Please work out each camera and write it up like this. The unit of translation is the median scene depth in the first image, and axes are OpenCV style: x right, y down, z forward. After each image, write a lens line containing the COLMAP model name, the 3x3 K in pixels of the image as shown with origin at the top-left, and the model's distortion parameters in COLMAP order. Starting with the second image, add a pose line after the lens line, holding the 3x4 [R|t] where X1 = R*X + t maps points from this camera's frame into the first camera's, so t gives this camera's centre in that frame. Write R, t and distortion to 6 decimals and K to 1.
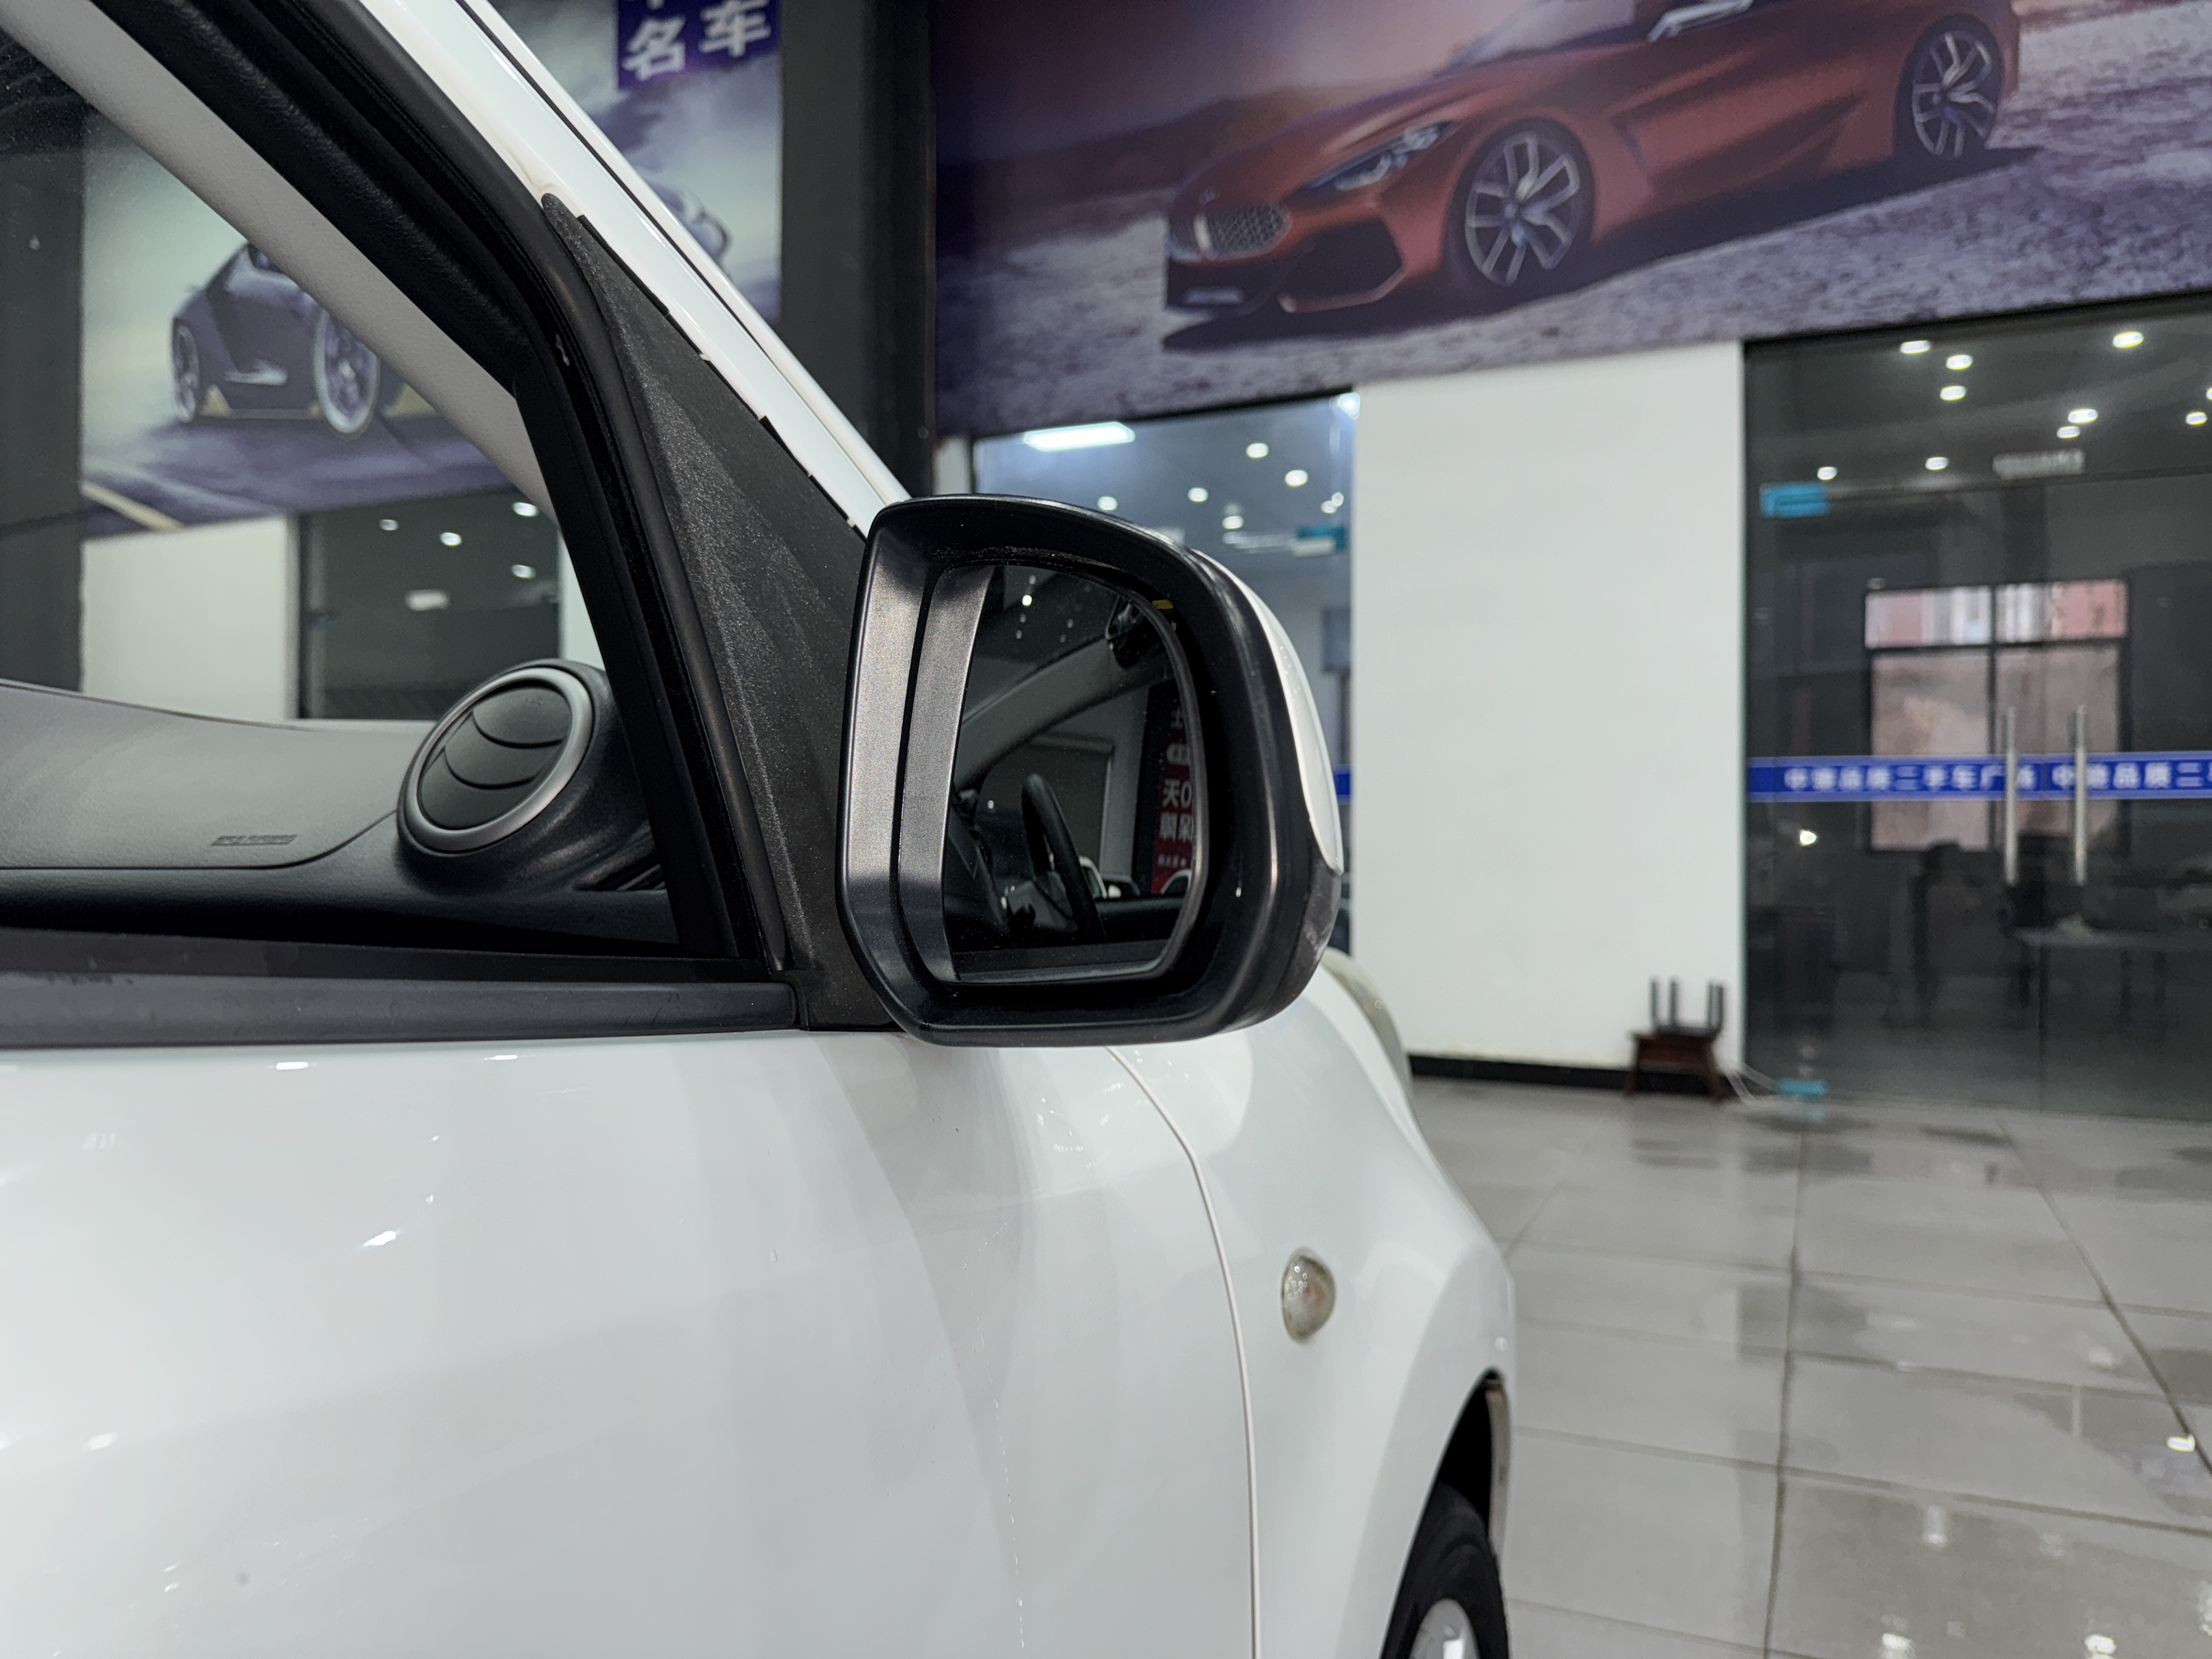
lens RADIAL K [[1699.2, 0, 1097.5], [0, 1699.2, 885.5], [0, 0, 1]] dist [0.005219, 0.002304]
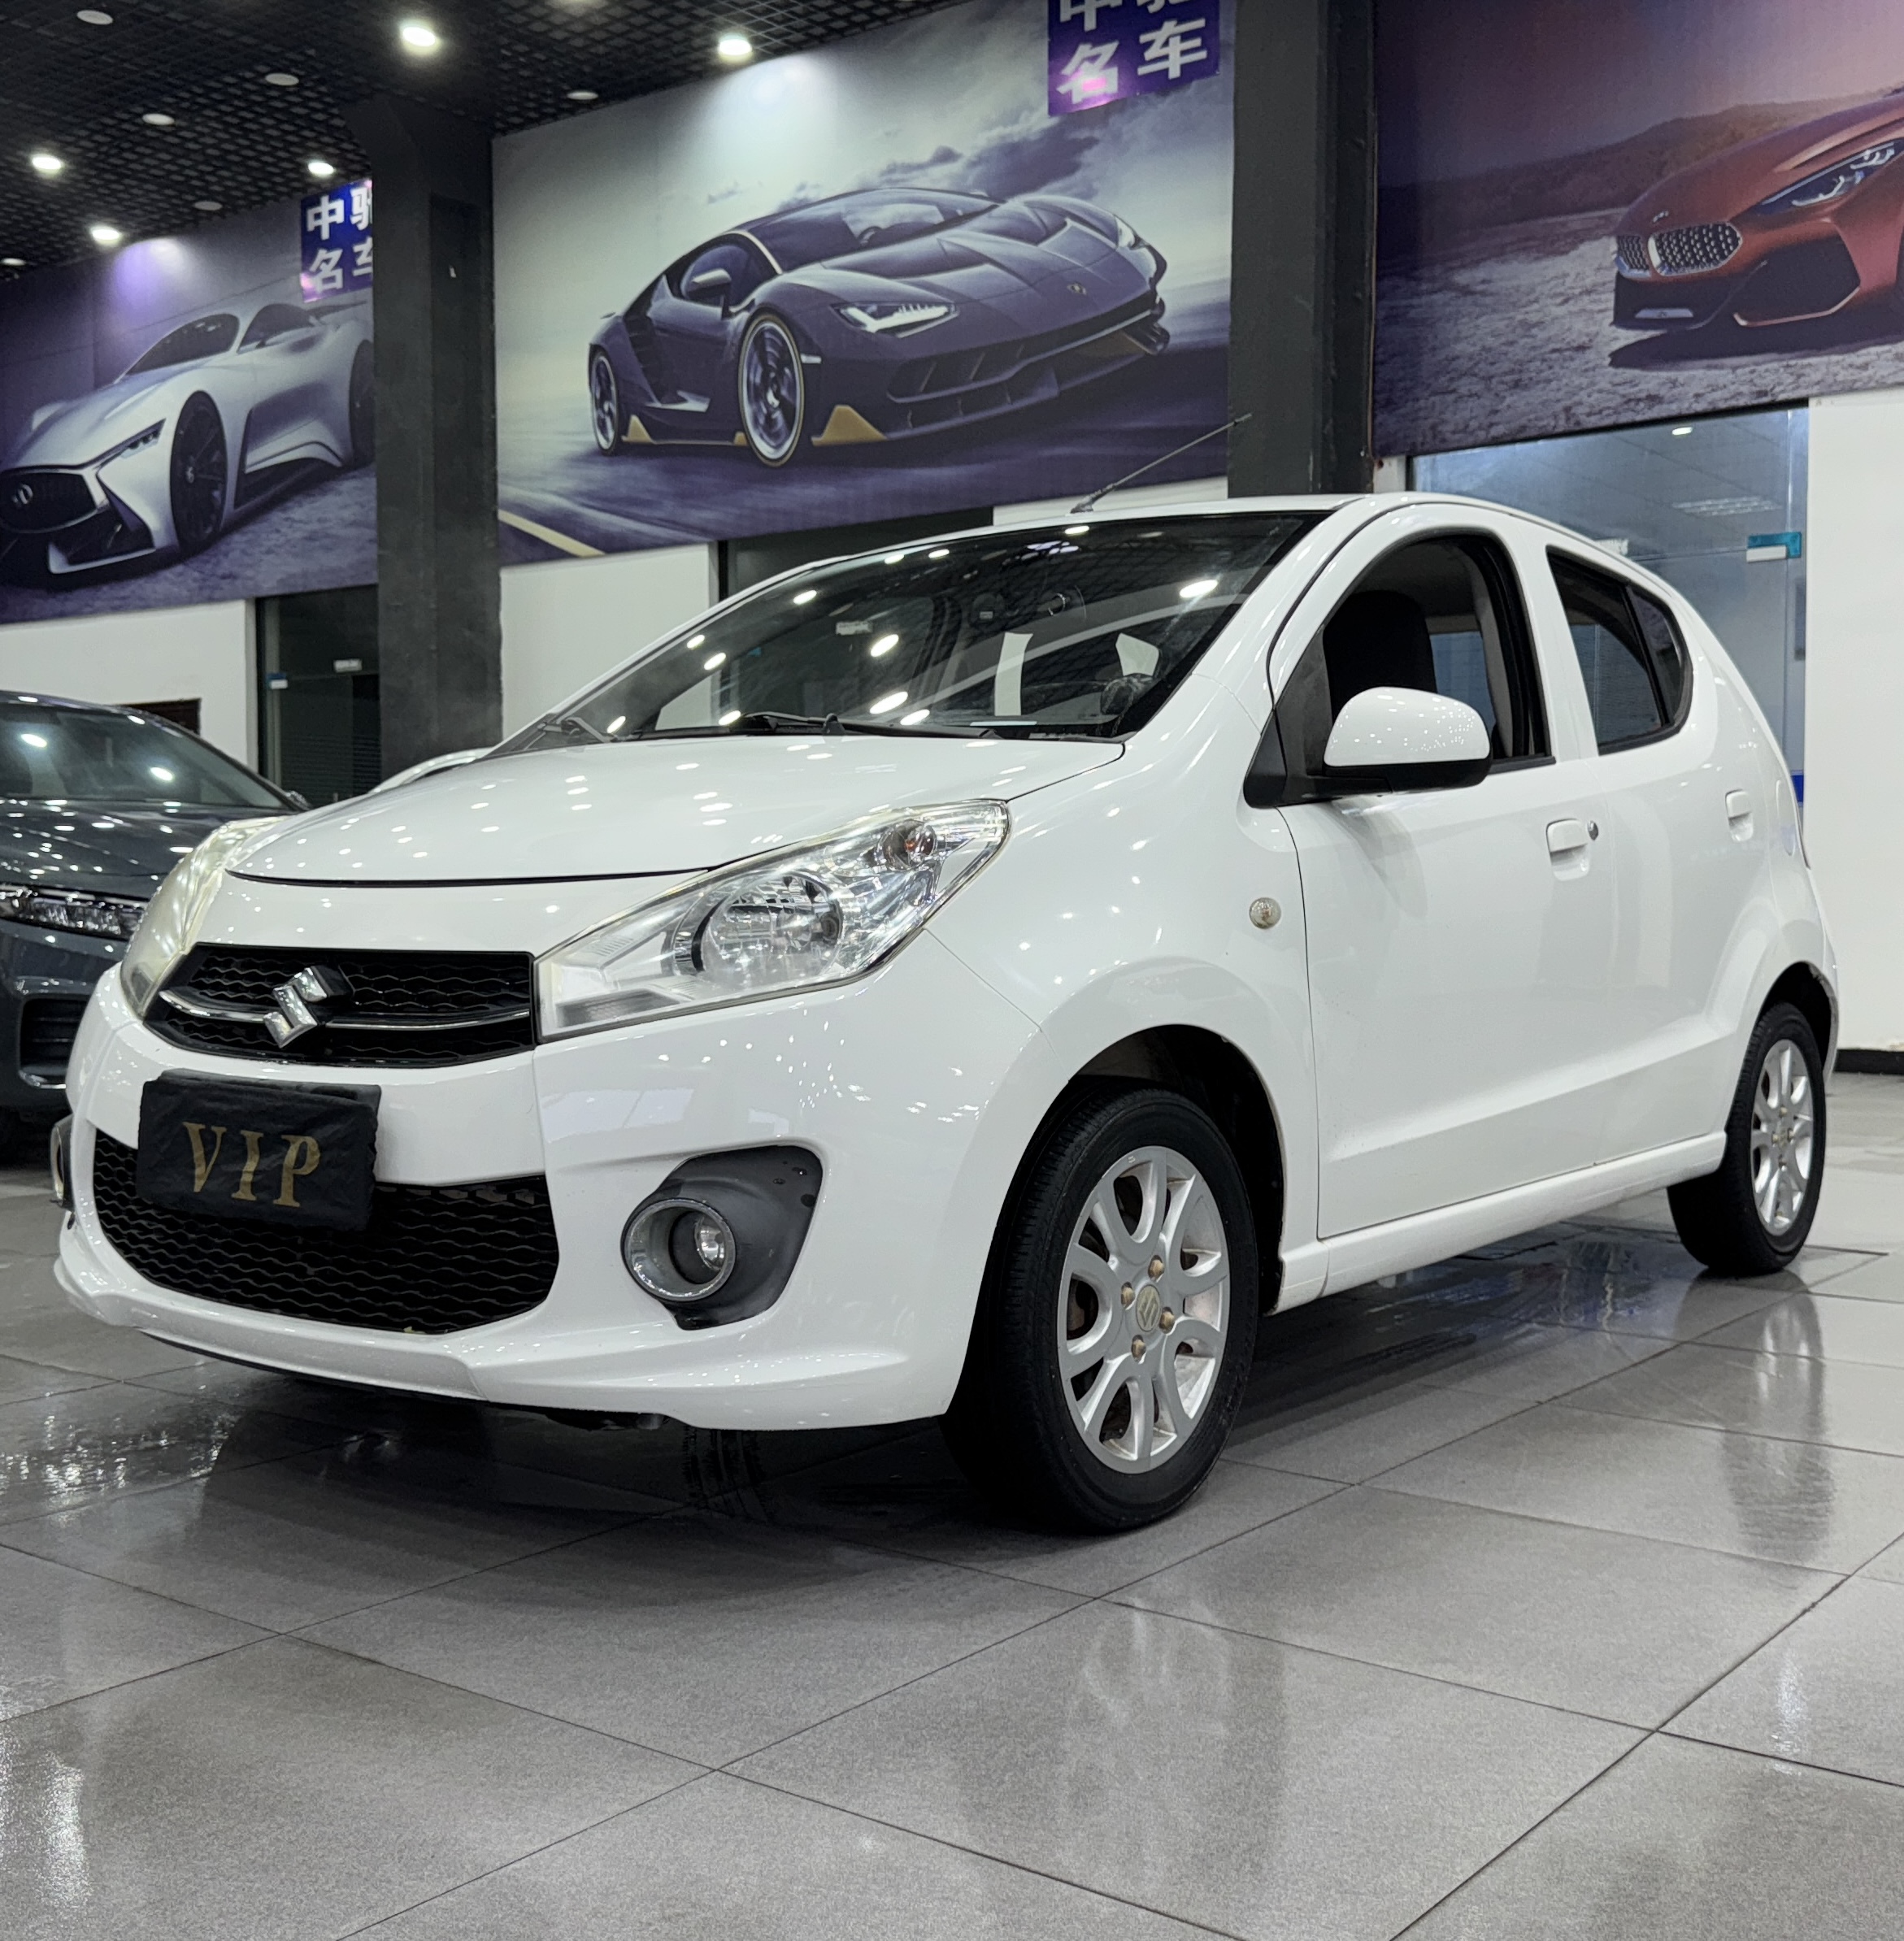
lens RADIAL K [[2378.6, 0, 928.1], [0, 2378.6, 1025.5], [0, 0, 1]] dist [0.028394, 0.000000]
pose [[0.975670, 0.007978, -0.219100, -0.048431], [0.000741, 0.999212, 0.039686, 0.023811], [0.219244, -0.038882, 0.974895, -0.553197]]
